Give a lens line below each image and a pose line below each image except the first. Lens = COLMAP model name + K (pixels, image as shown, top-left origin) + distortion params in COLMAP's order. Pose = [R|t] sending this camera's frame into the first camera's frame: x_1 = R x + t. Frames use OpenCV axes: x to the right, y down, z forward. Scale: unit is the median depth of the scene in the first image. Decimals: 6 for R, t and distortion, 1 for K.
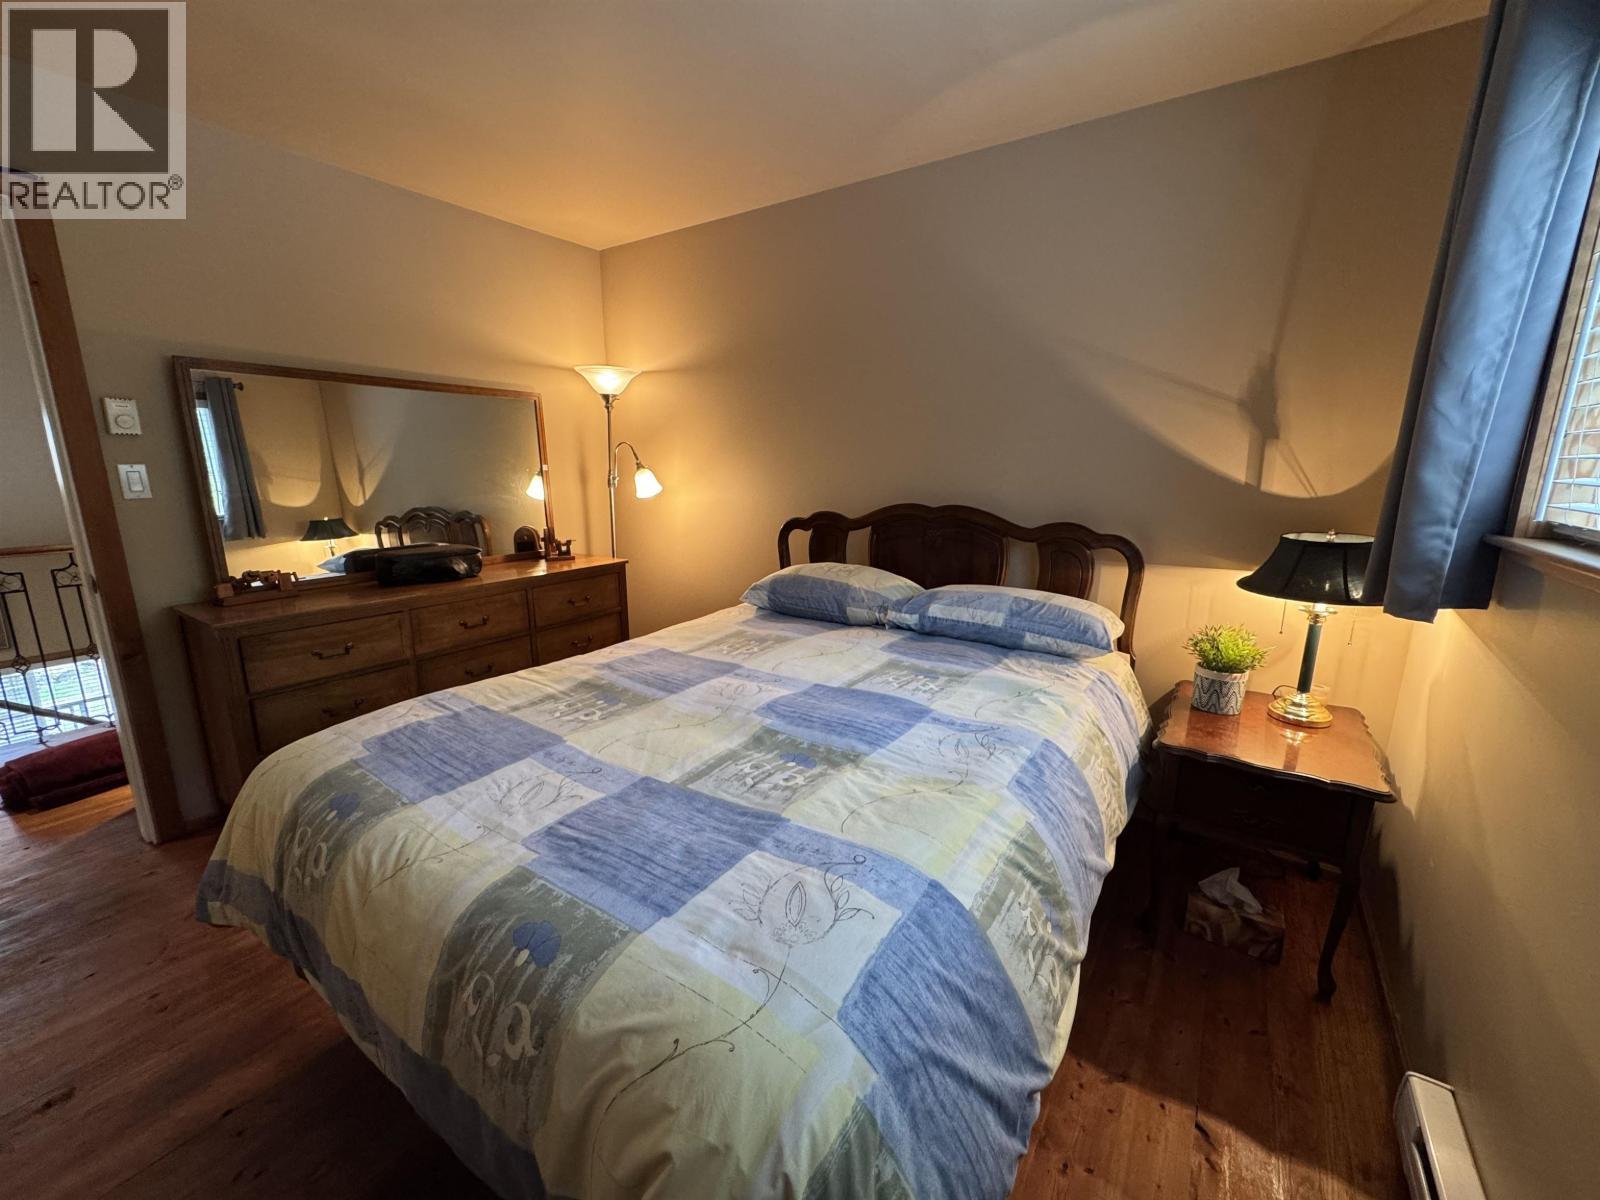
lens RADIAL K [[642.9, 0, 798.1], [0, 642.9, 602.9], [0, 0, 1]] dist [-0.002962, 0.000533]
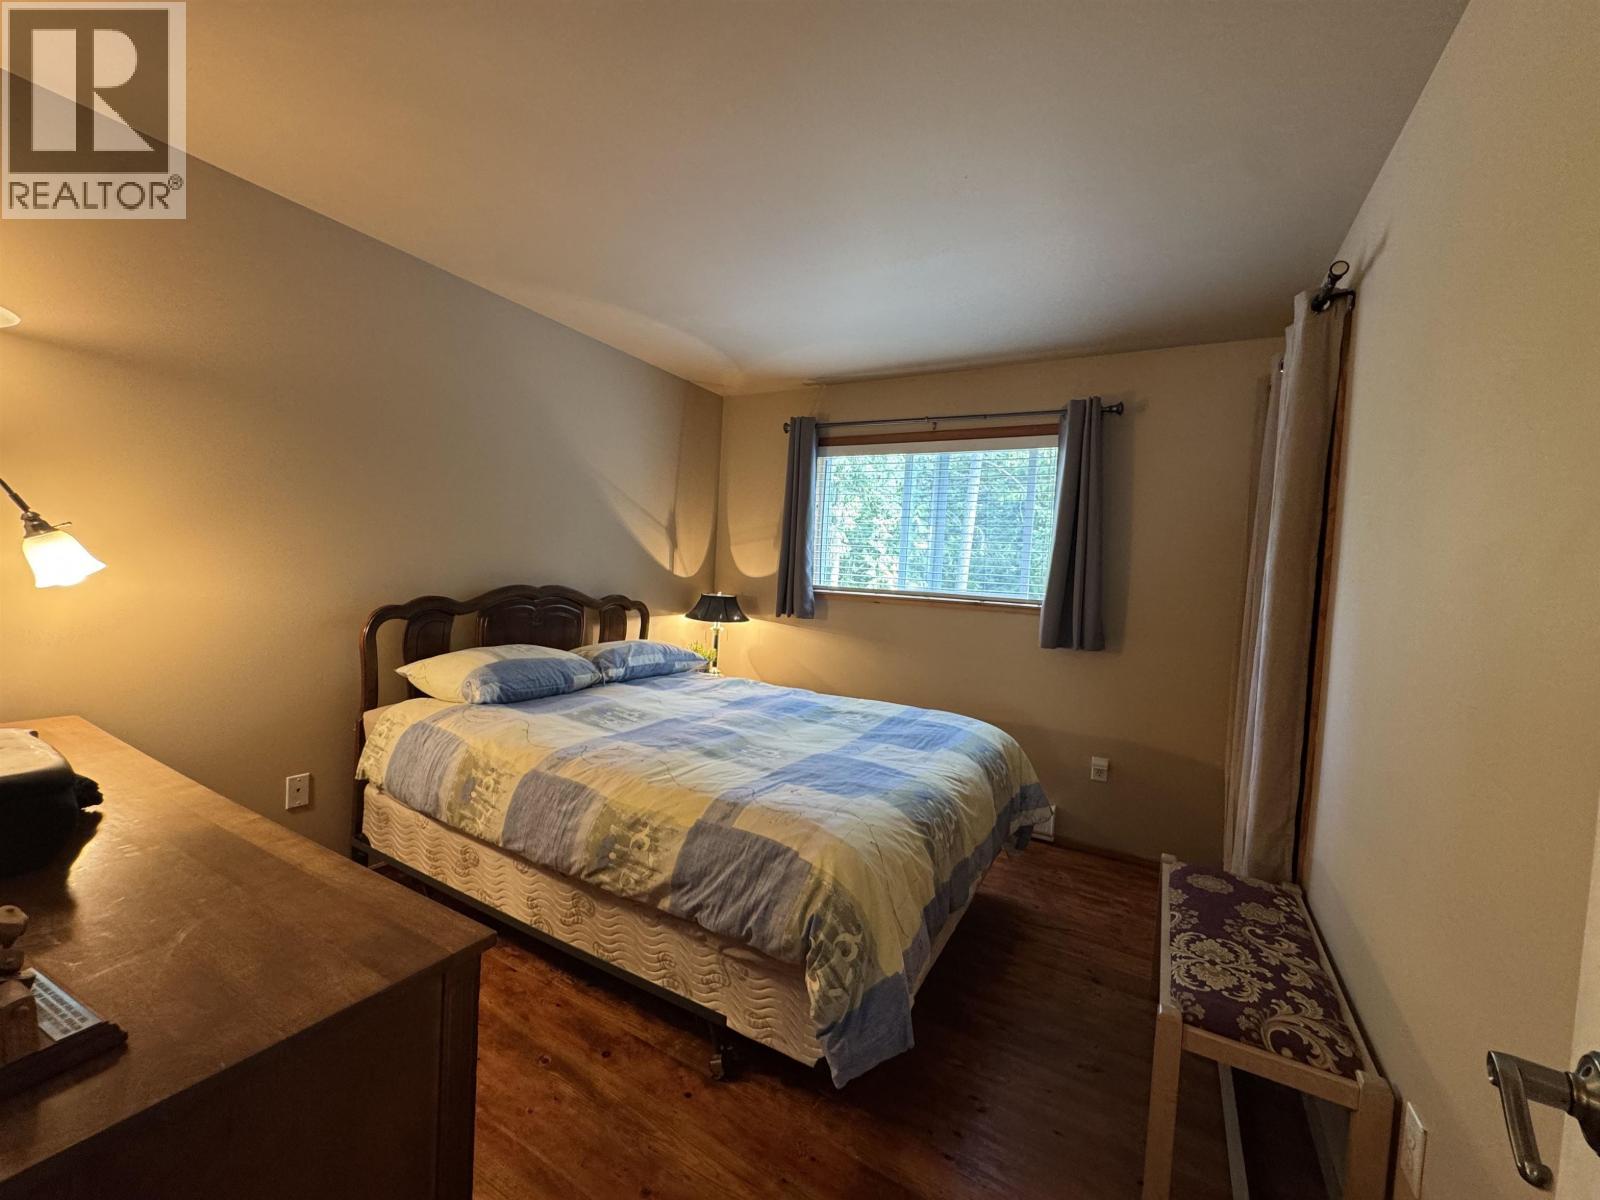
lens RADIAL K [[642.9, 0, 799.0], [0, 642.9, 601.6], [0, 0, 1]] dist [-0.002962, 0.000533]
pose [[-0.085221, -0.049548, 0.995129, -1.273710], [0.160030, 0.985115, 0.062754, -0.153961], [-0.983427, 0.164599, -0.076023, 0.797126]]
